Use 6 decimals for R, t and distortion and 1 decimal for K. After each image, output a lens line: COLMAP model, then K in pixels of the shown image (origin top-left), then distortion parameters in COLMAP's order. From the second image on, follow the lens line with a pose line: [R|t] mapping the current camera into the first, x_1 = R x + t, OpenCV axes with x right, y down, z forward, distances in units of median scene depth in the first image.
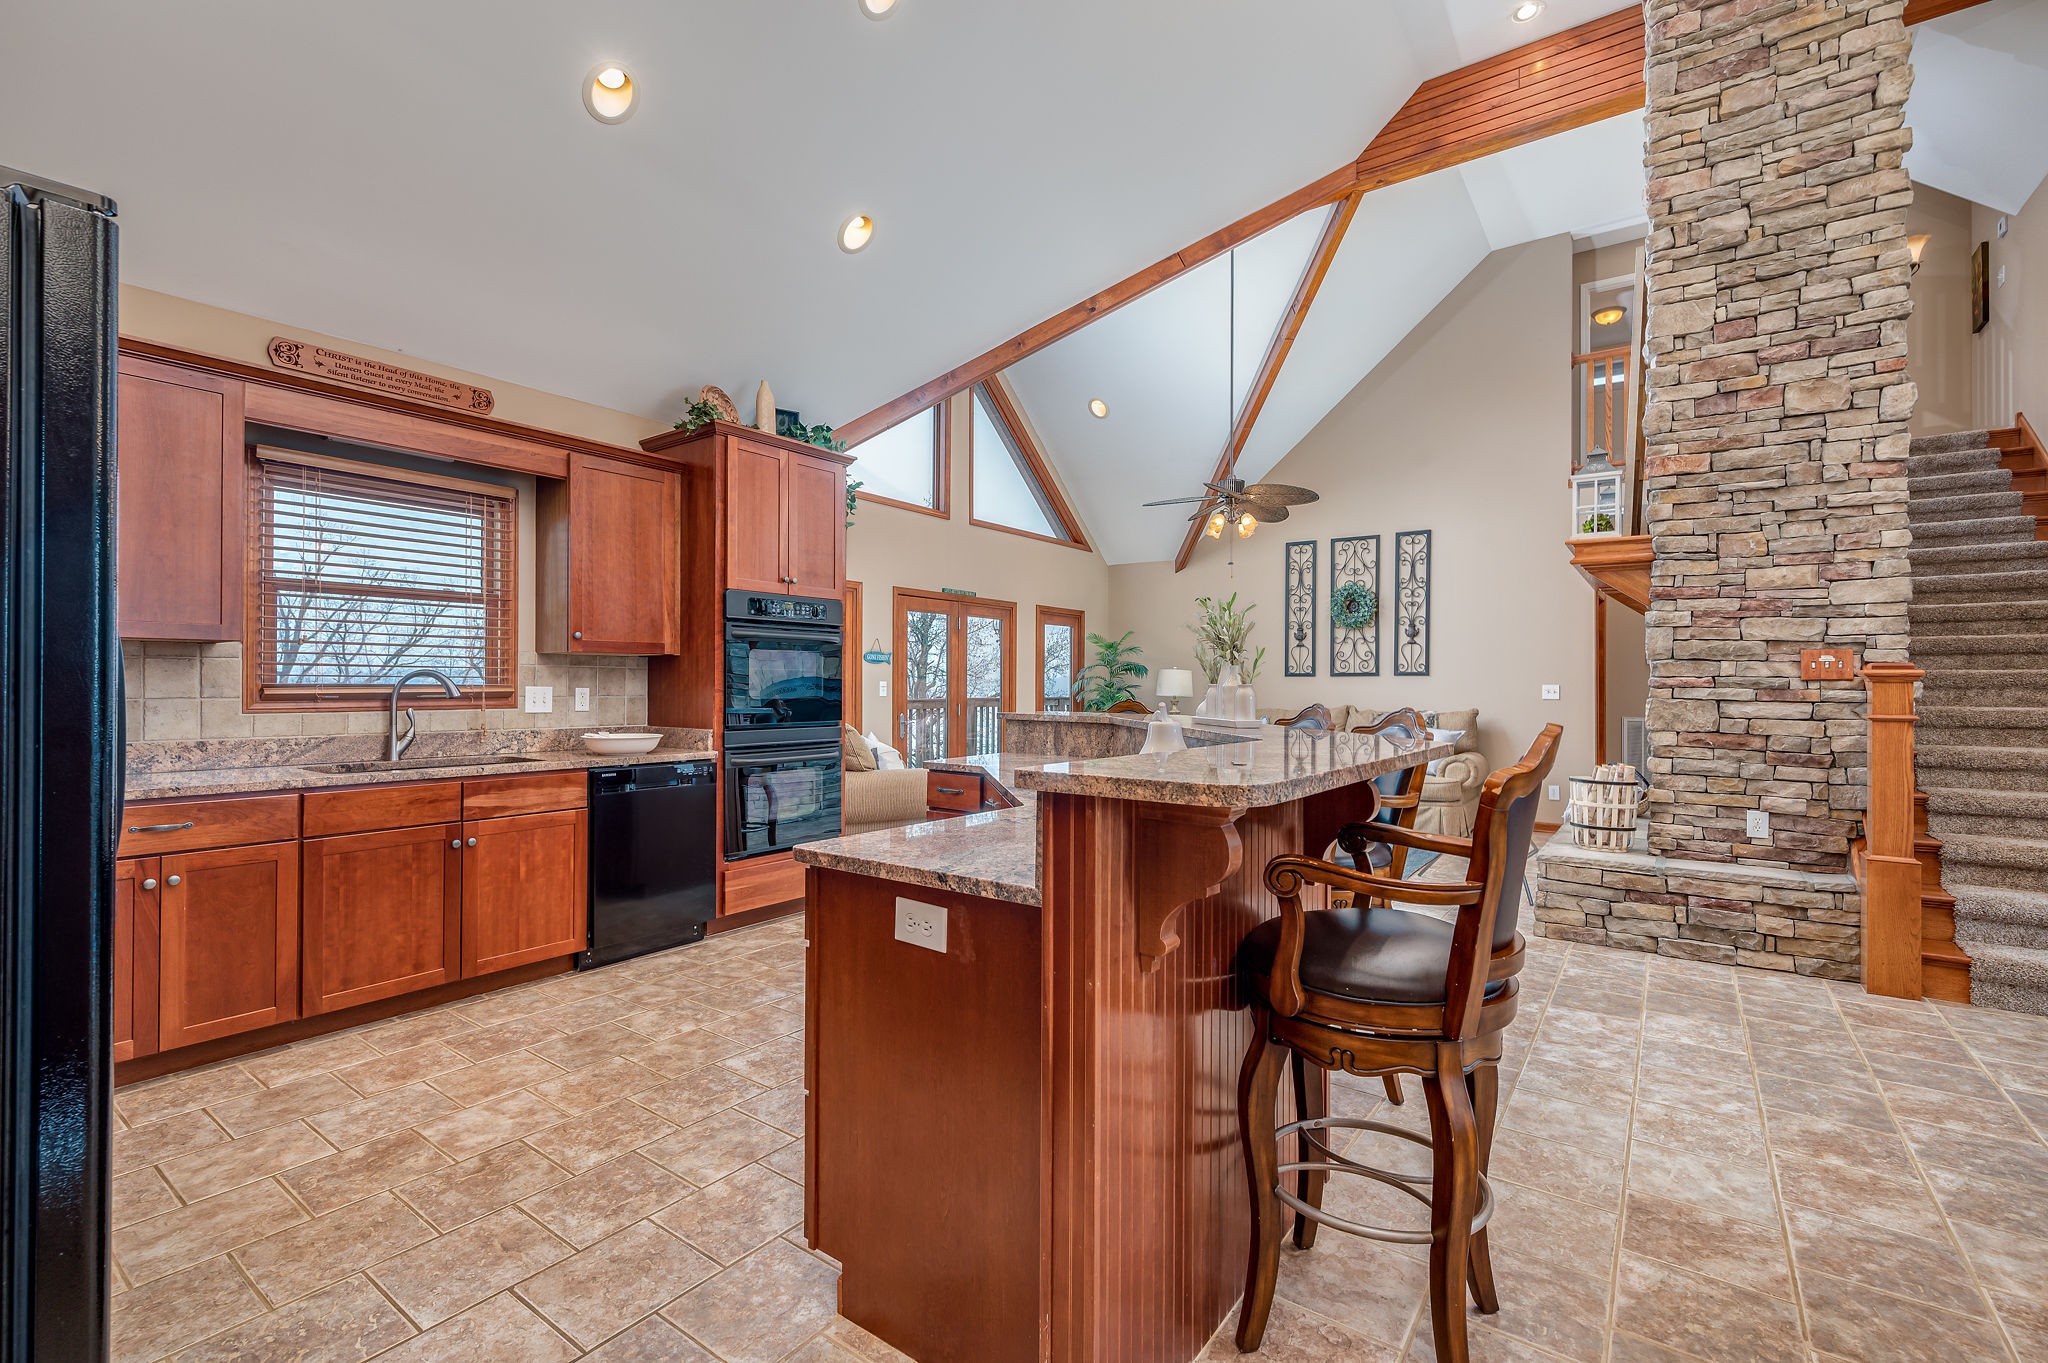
lens RADIAL K [[888.2, 0, 1013.2], [0, 888.2, 683.3], [0, 0, 1]] dist [0.000542, 0.000405]
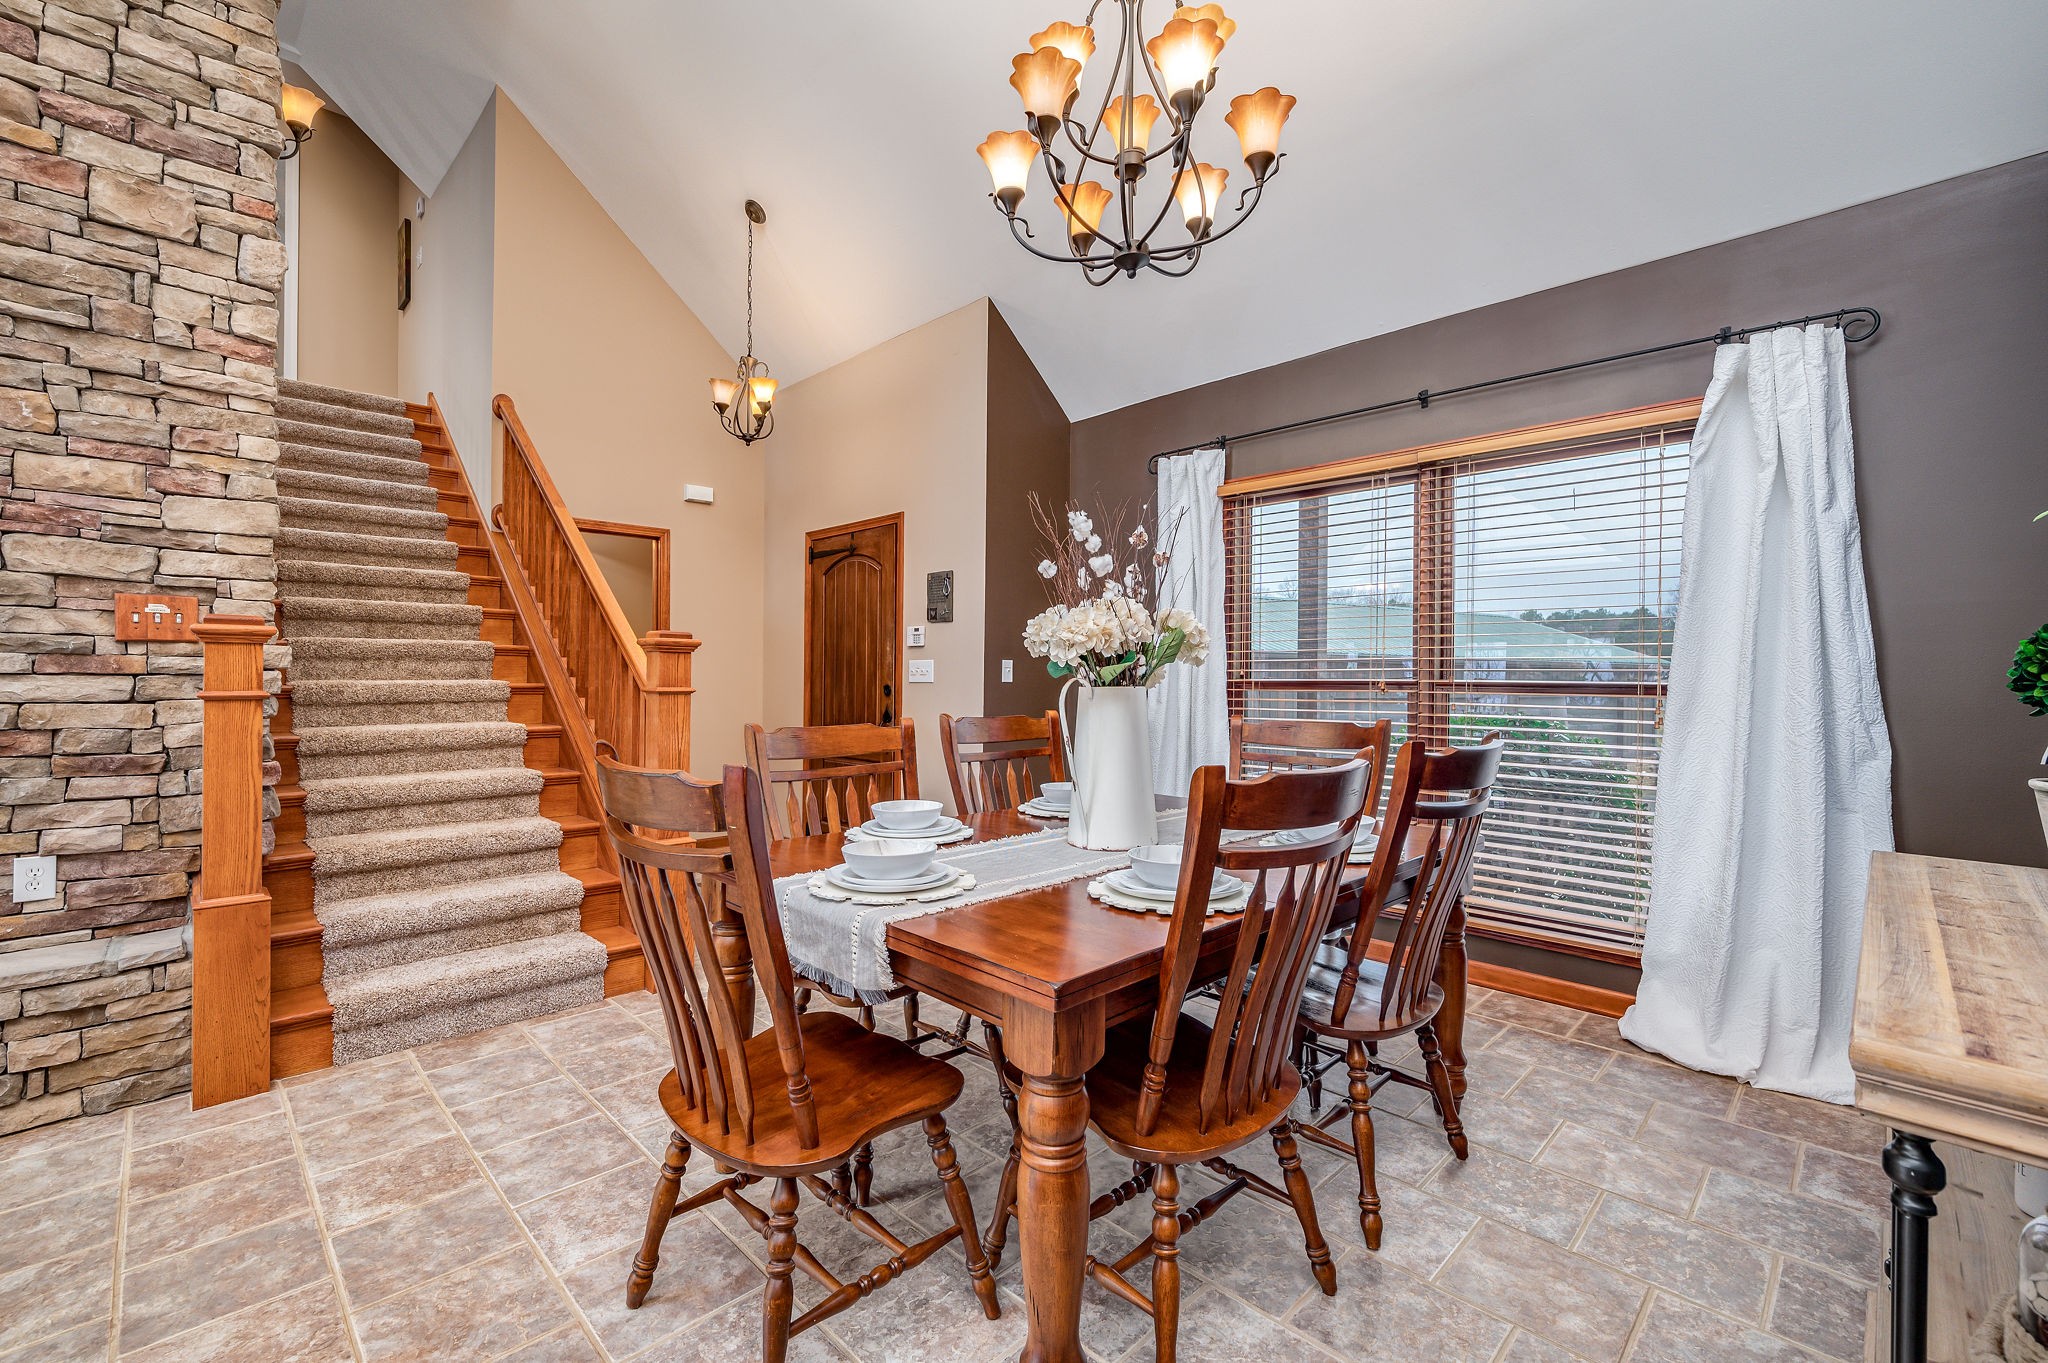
lens RADIAL K [[814.2, 0, 1024.3], [0, 814.2, 668.7], [0, 0, 1]] dist [-0.000739, -0.000052]
pose [[0.122682, 0.005333, 0.992432, 0.389464], [-0.006750, 0.999967, -0.004539, 0.015343], [-0.992423, -0.006142, 0.122714, 0.280183]]
